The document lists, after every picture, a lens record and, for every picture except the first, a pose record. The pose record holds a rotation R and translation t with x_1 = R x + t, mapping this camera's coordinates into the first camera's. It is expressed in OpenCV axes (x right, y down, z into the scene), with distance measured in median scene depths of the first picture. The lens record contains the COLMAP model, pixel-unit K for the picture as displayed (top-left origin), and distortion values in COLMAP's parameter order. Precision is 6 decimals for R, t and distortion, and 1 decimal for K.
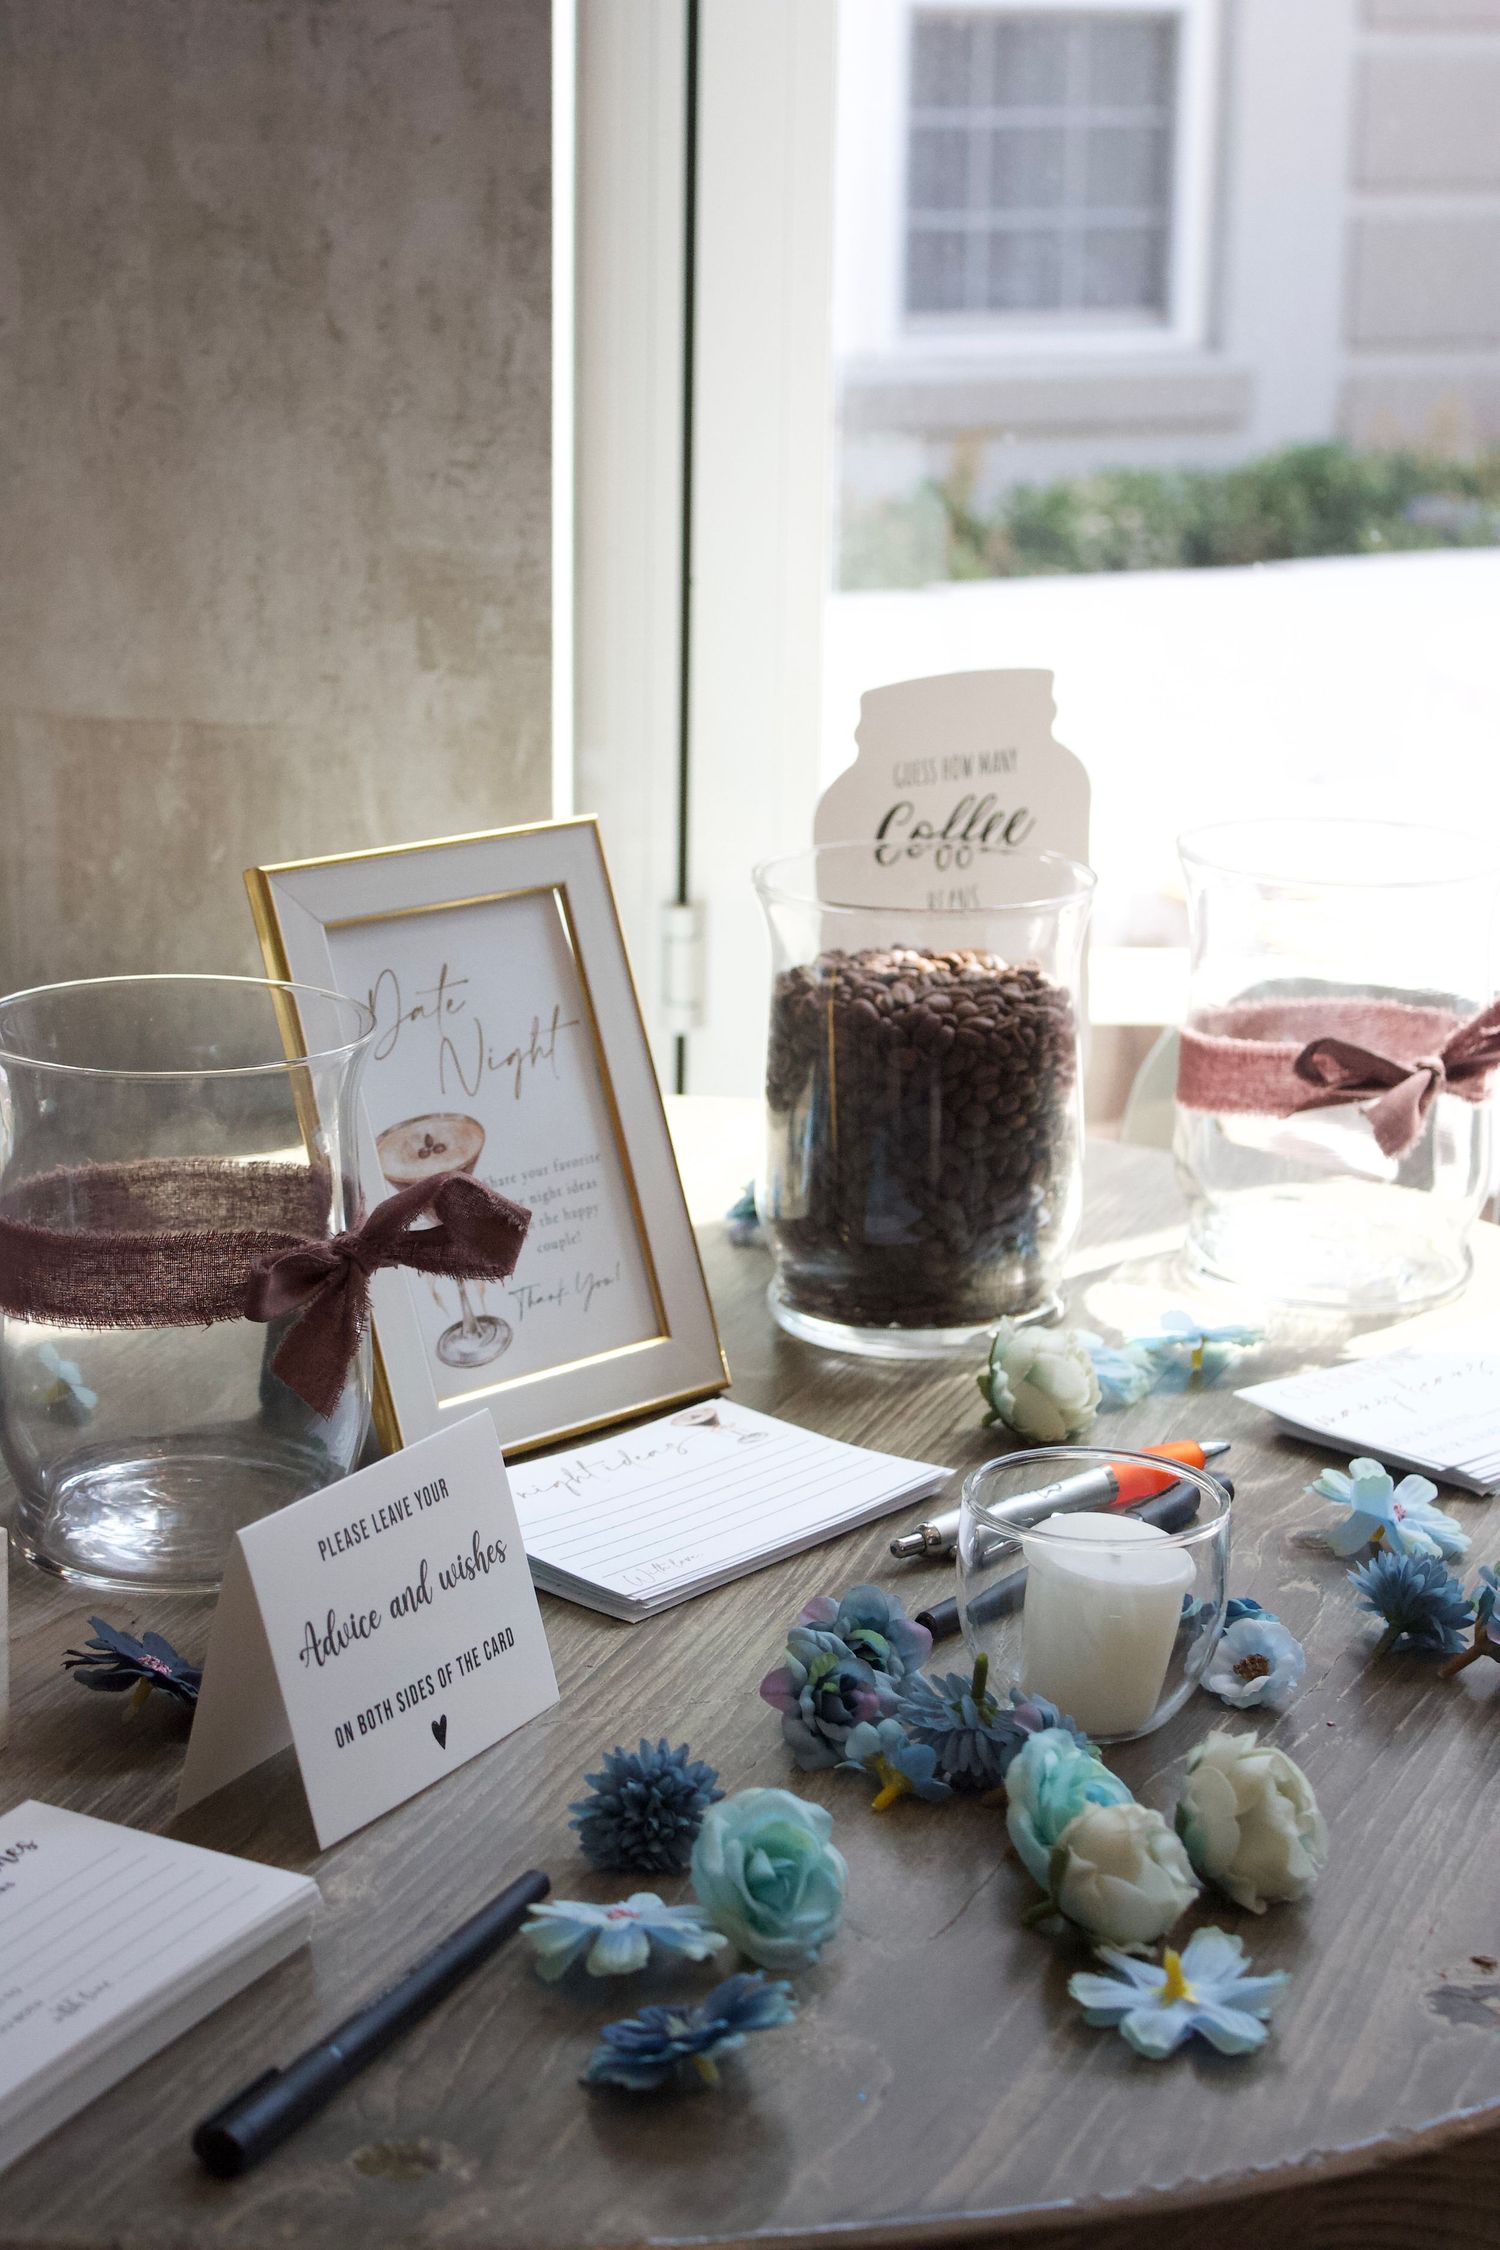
lens RADIAL K [[4181.5, 0, 744.7], [0, 4181.5, 1123.4], [0, 0, 1]] dist [0.007597, 0.000000]
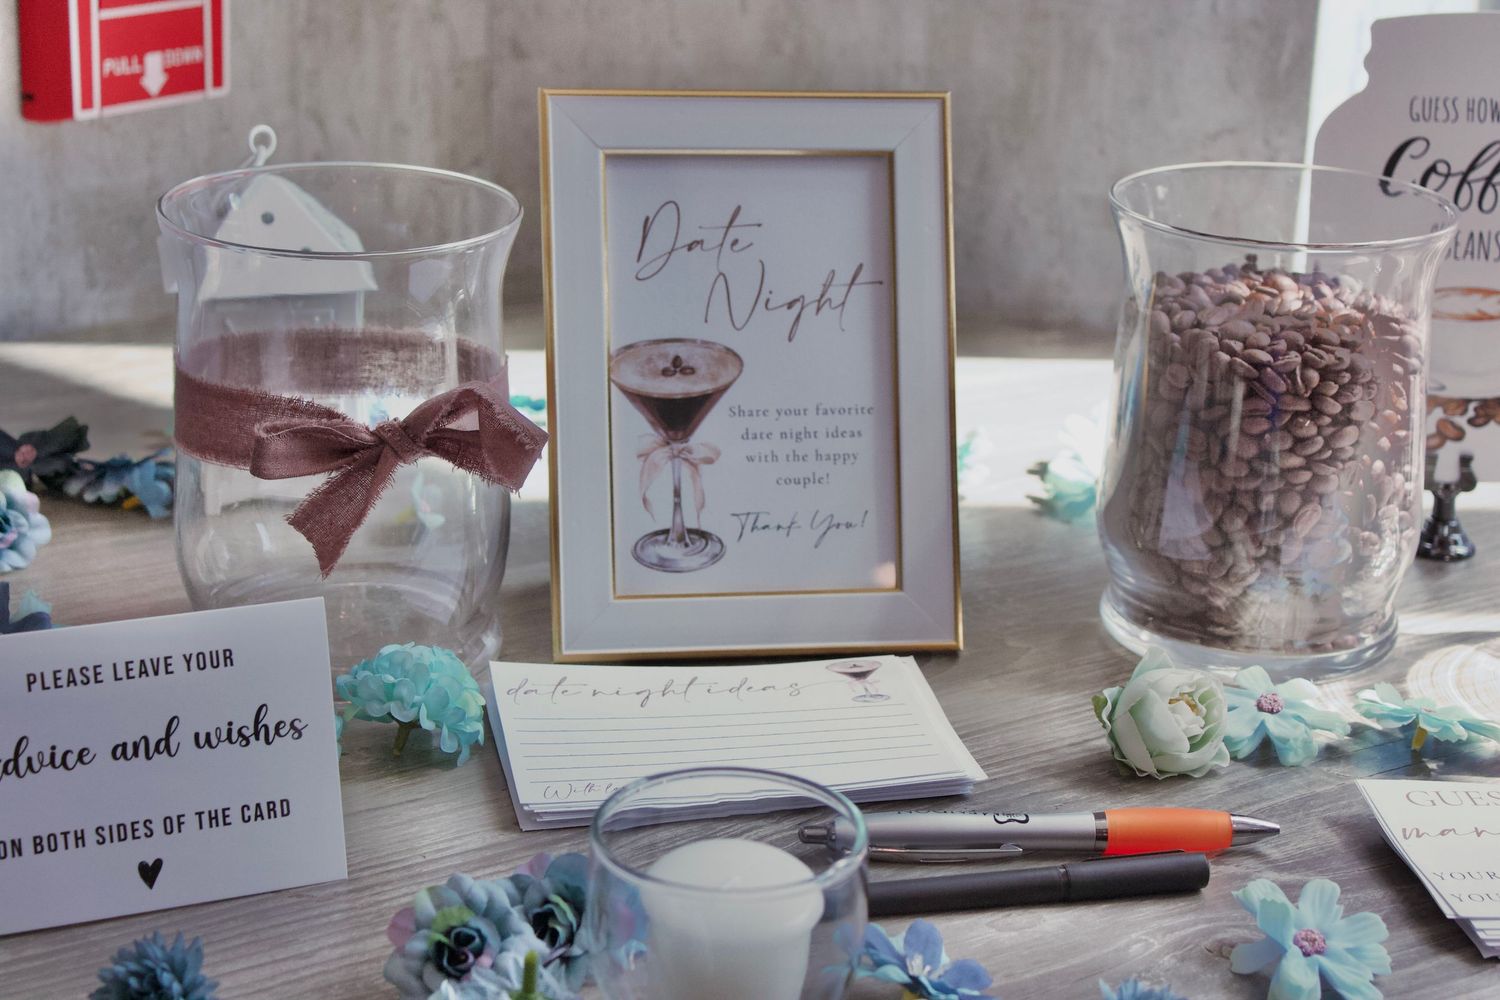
lens RADIAL K [[2966.4, 0, 782.9], [0, 2966.4, 513.7], [0, 0, 1]] dist [0.050244, 0.000000]
pose [[0.807996, 0.214695, -0.548678, 0.374017], [-0.176021, 0.976677, 0.122957, -0.056261], [0.562280, -0.002770, 0.826942, 0.364164]]
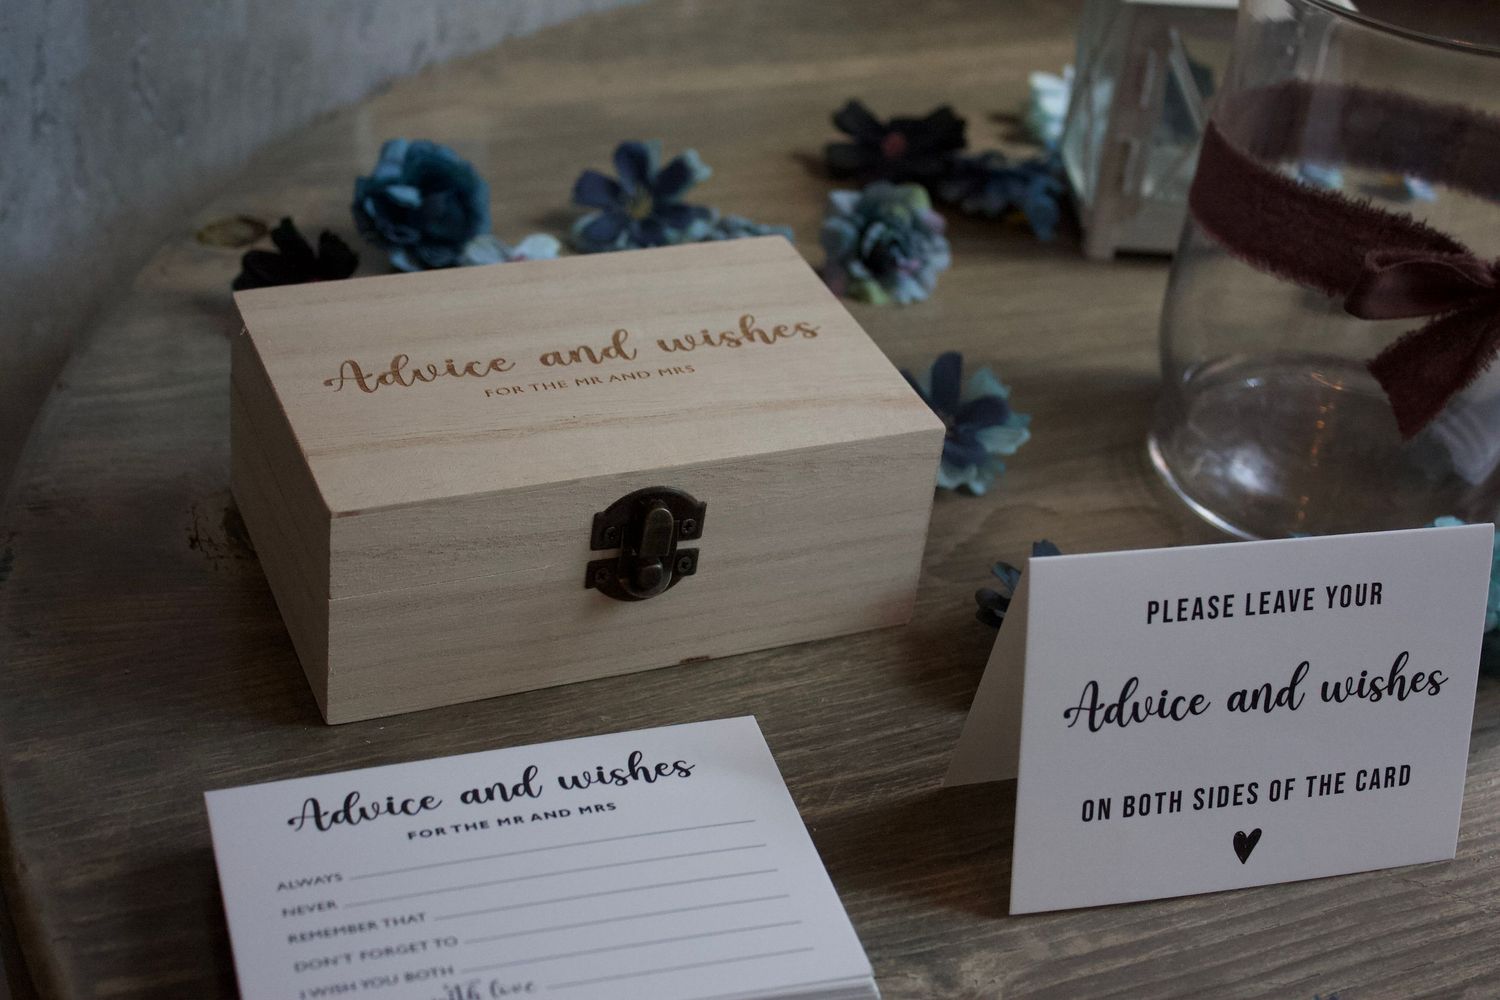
lens RADIAL K [[2411.7, 0, 771.6], [0, 2411.7, 480.4], [0, 0, 1]] dist [-0.045808, 0.000000]
pose [[0.709552, 0.425473, -0.561702, 0.085852], [-0.269468, 0.900381, 0.341616, -0.054655], [0.651094, -0.091034, 0.753518, 0.453790]]
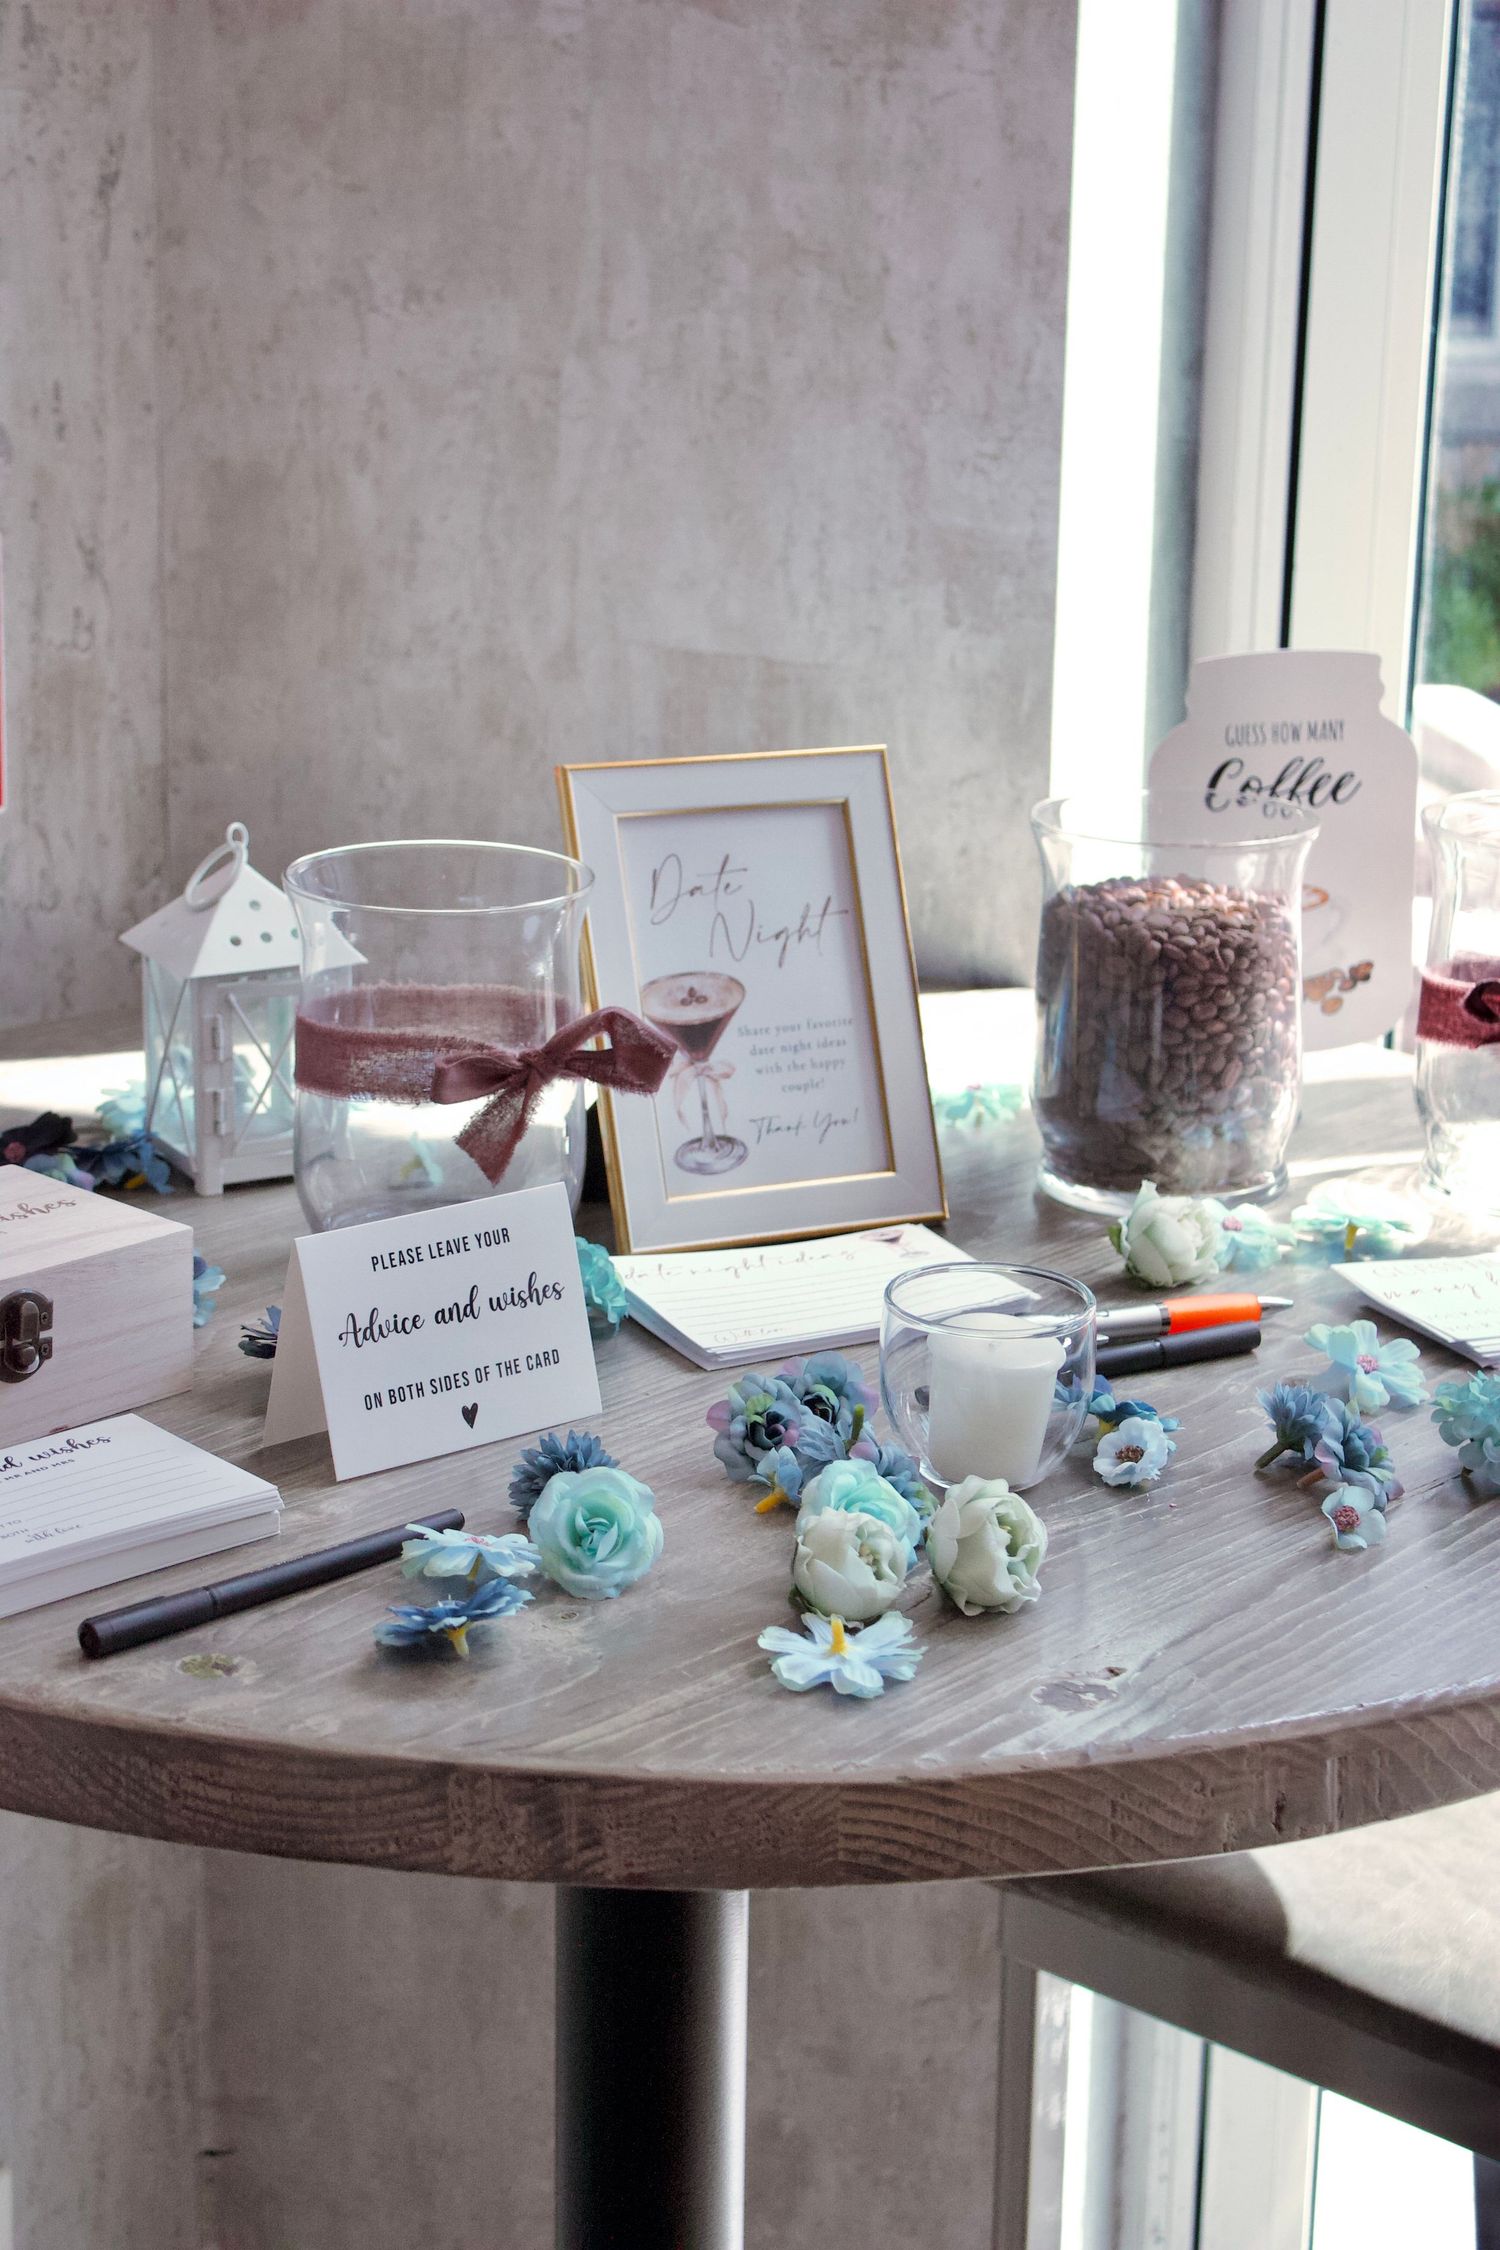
lens RADIAL K [[4120.0, 0, 753.8], [0, 4120.0, 1132.6], [0, 0, 1]] dist [-0.005324, 0.000000]
pose [[0.938487, 0.098247, -0.331042, 0.349123], [-0.094157, 0.995152, 0.028411, 0.008949], [0.332229, 0.004507, 0.943188, -0.160463]]
